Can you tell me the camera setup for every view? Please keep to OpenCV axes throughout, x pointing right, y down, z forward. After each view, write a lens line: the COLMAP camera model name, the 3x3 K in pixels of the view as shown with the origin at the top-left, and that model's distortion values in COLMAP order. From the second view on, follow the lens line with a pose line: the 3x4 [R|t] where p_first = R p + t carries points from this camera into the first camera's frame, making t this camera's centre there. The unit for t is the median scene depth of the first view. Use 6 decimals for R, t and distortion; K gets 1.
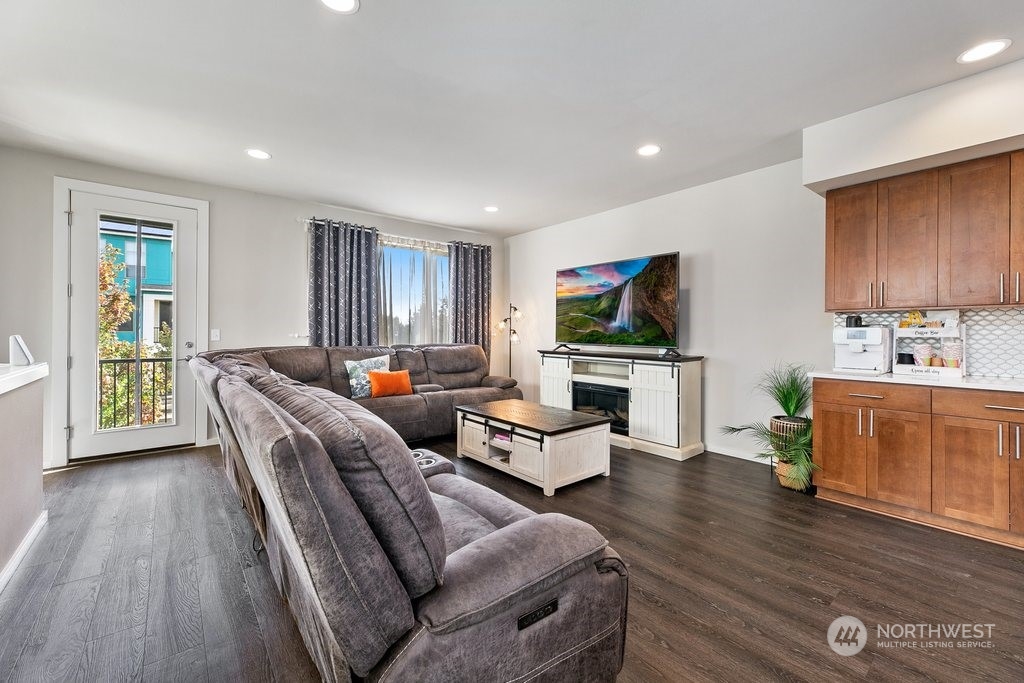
lens RADIAL K [[414.2, 0, 506.7], [0, 414.2, 332.3], [0, 0, 1]] dist [-0.000566, 0.000427]
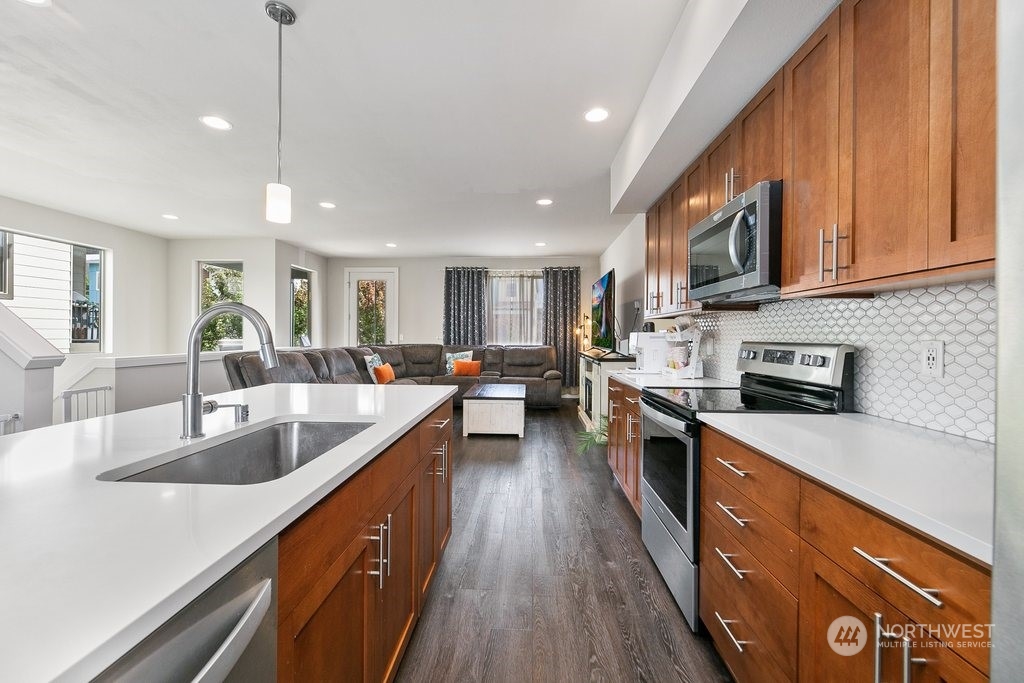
lens RADIAL K [[414.2, 0, 506.1], [0, 414.2, 336.3], [0, 0, 1]] dist [-0.000566, 0.000427]
pose [[0.733394, 0.003422, -0.679795, 0.847005], [-0.006810, 0.999974, -0.002313, 0.002511], [0.679769, 0.006326, 0.733399, -0.053883]]
